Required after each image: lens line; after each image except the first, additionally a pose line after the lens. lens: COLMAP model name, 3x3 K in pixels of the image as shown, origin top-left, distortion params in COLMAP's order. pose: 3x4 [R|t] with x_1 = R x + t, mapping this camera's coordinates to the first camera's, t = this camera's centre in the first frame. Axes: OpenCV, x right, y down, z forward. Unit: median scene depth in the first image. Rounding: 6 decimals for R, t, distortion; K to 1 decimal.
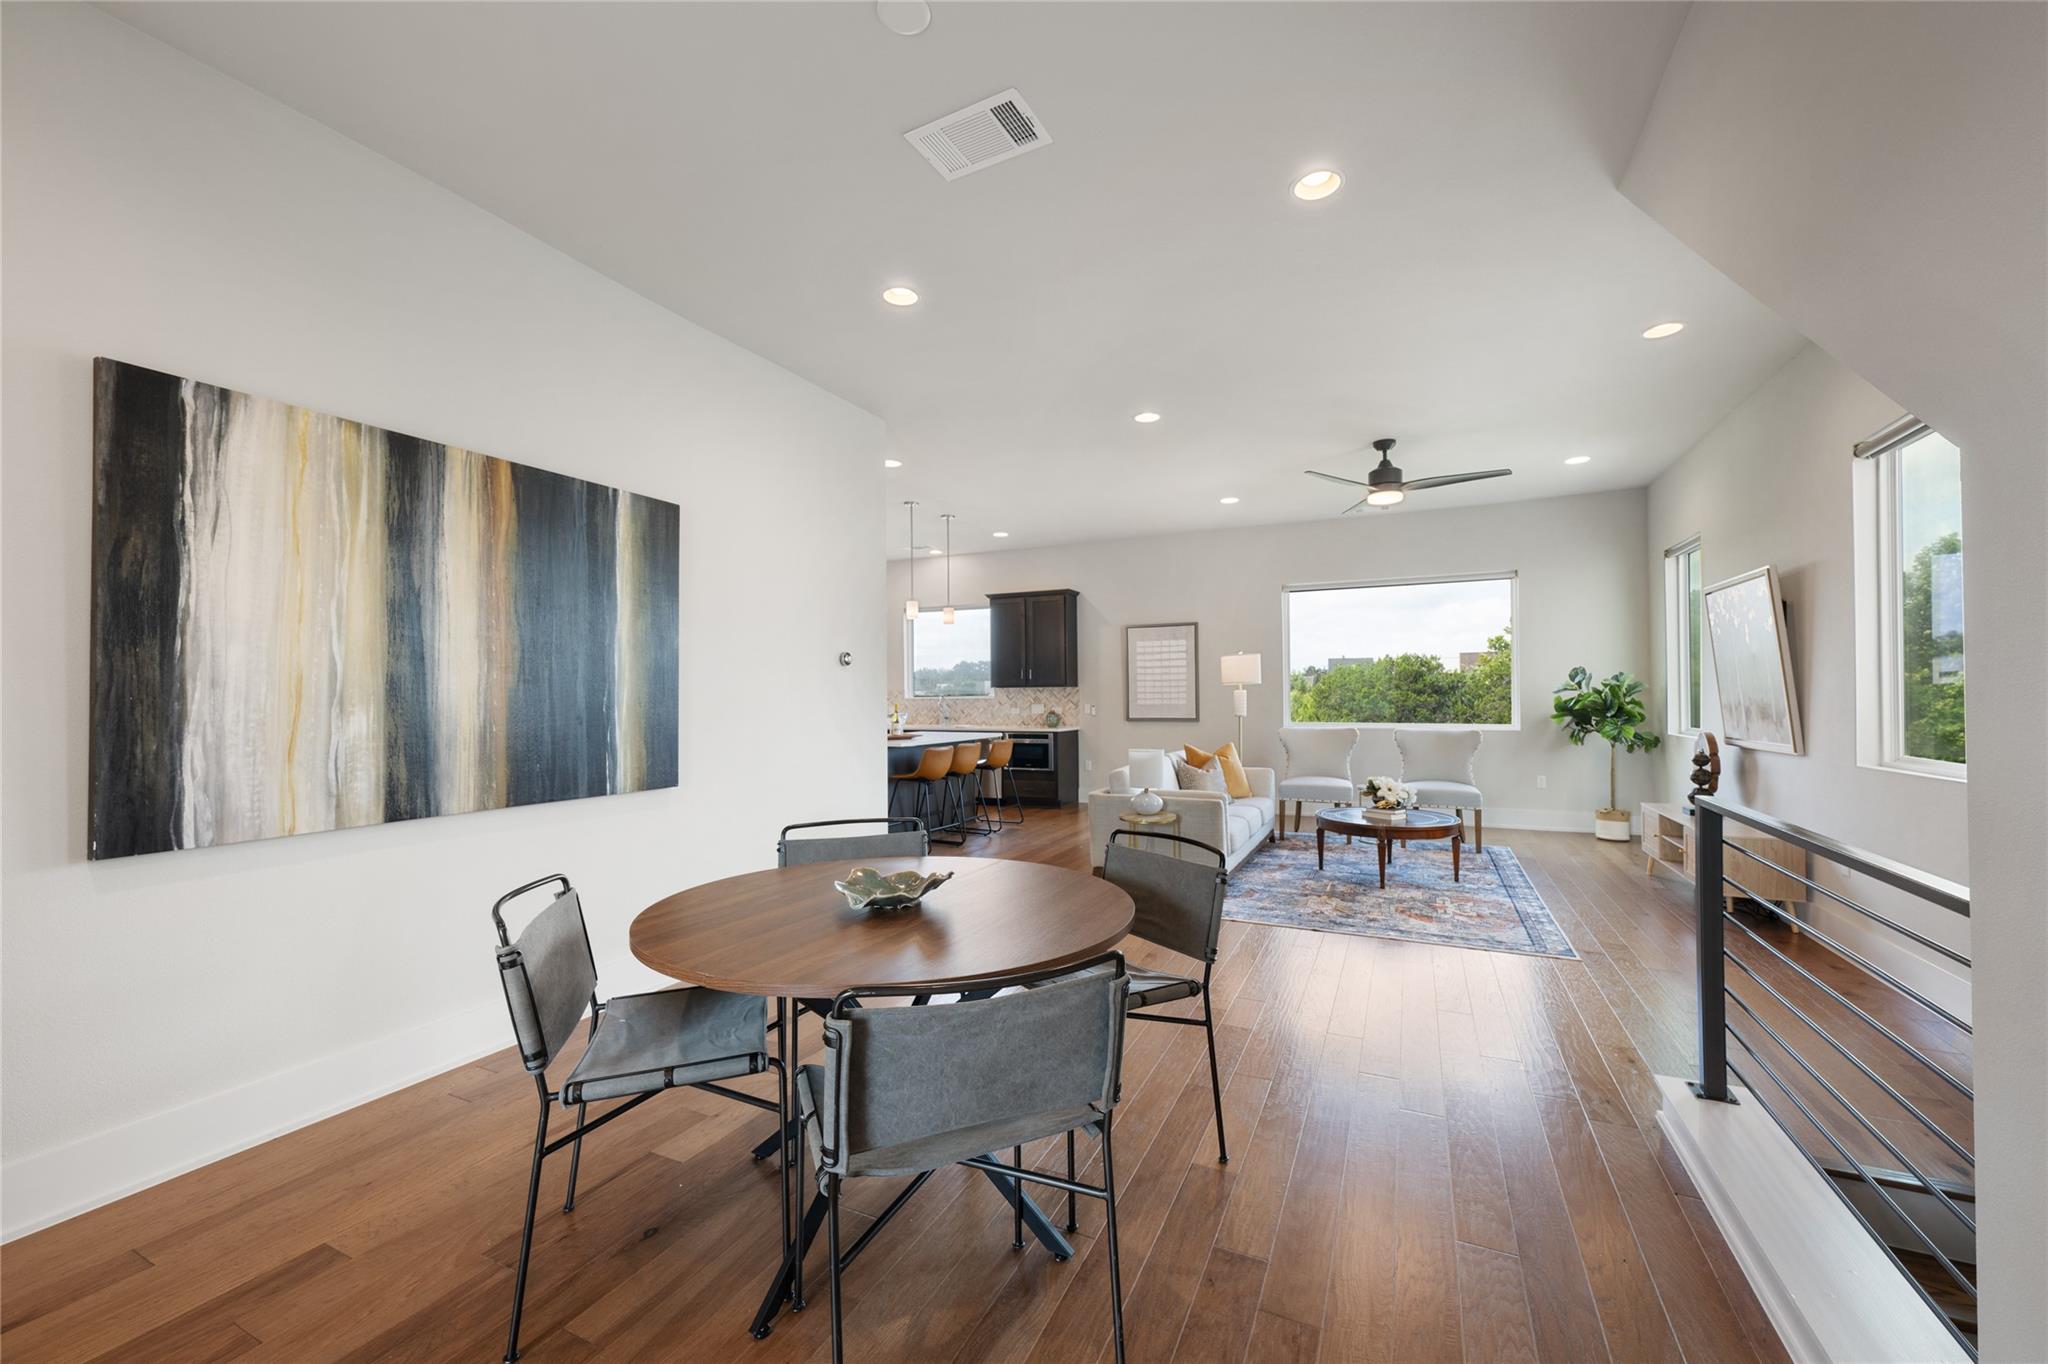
lens RADIAL K [[815.7, 0, 1010.6], [0, 815.7, 690.3], [0, 0, 1]] dist [-0.001399, -0.000527]
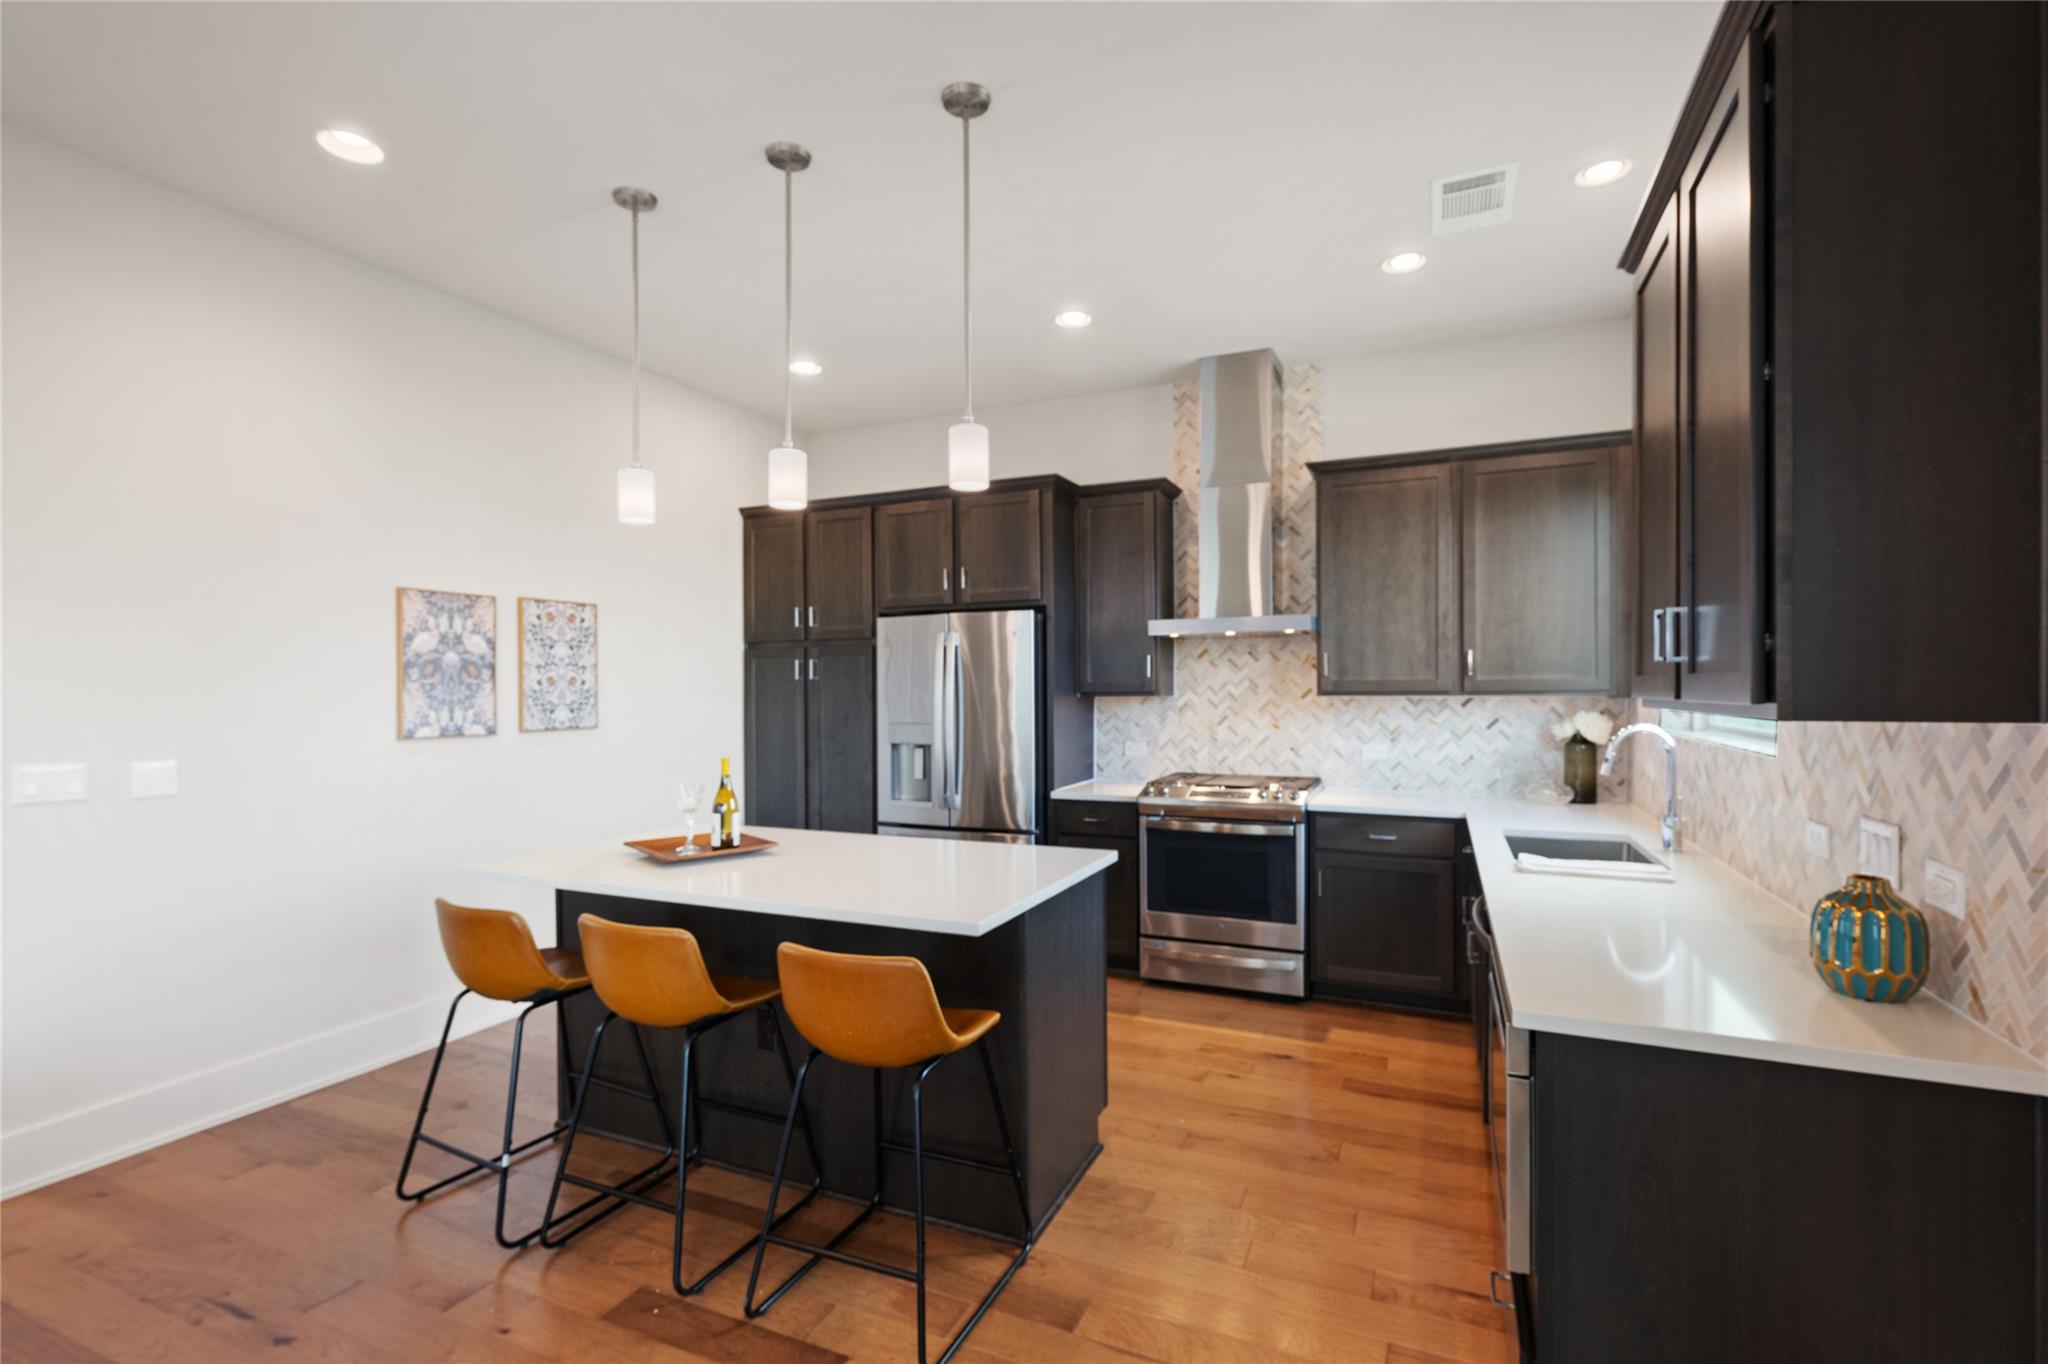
lens RADIAL K [[945.0, 0, 1043.3], [0, 945.0, 684.5], [0, 0, 1]] dist [0.004862, 0.000063]
pose [[0.062163, 0.001875, -0.998064, 0.294195], [0.012454, 0.999919, 0.002654, -0.016190], [0.997988, -0.012595, 0.062135, 1.162021]]
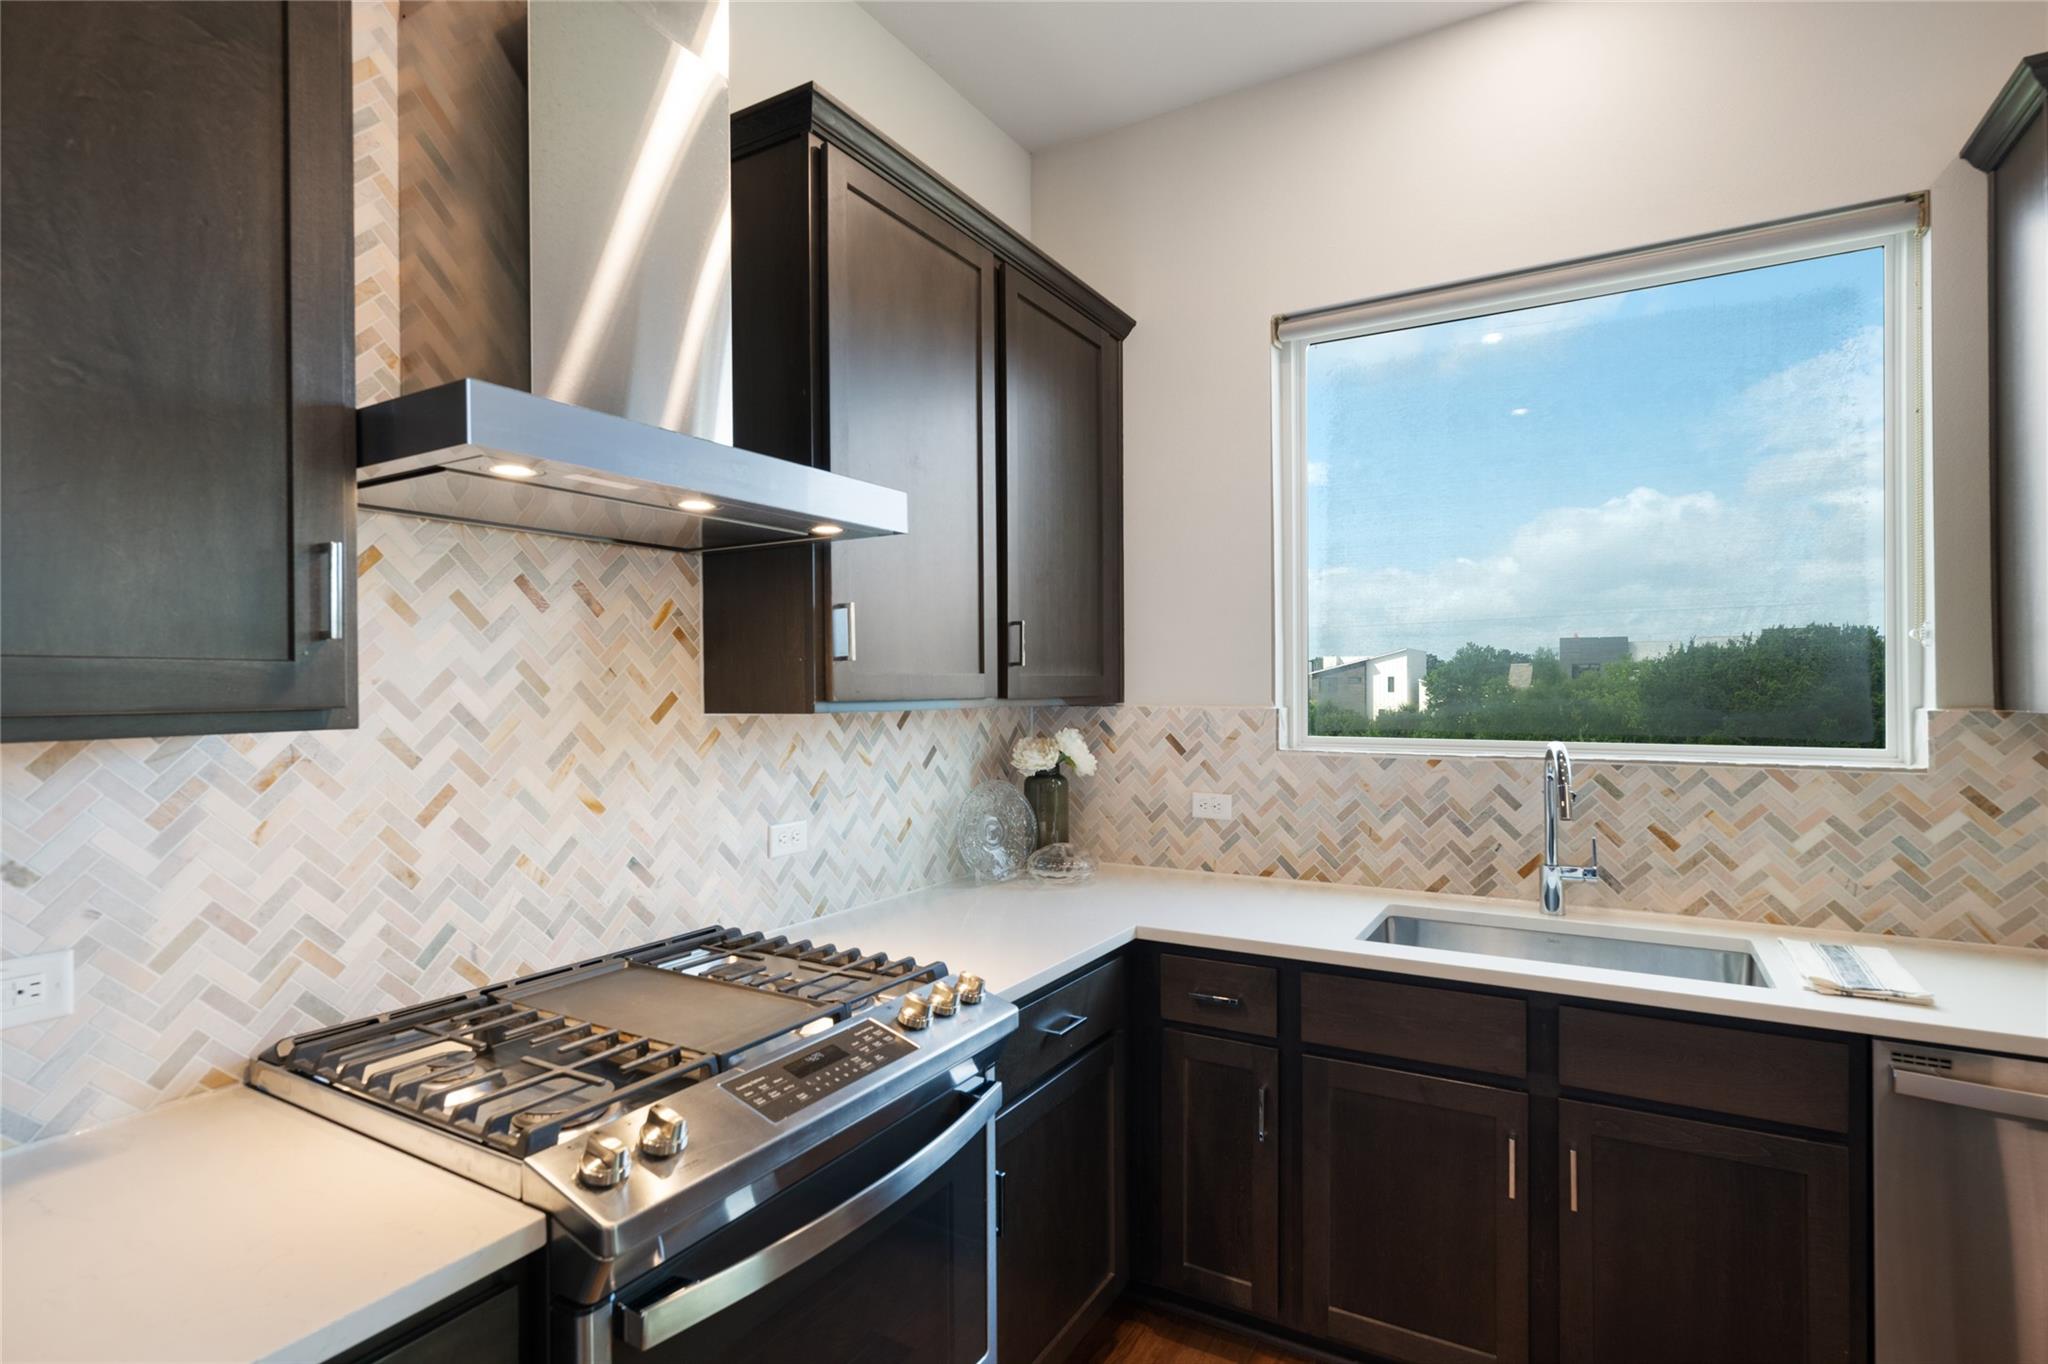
lens RADIAL K [[1008.7, 0, 1029.2], [0, 1008.7, 687.0], [0, 0, 1]] dist [-0.001858, -0.000985]
pose [[0.998464, -0.000340, -0.055398, -0.274664], [0.000646, 0.999985, 0.005511, -0.012349], [0.055396, -0.005538, 0.998449, 1.129077]]
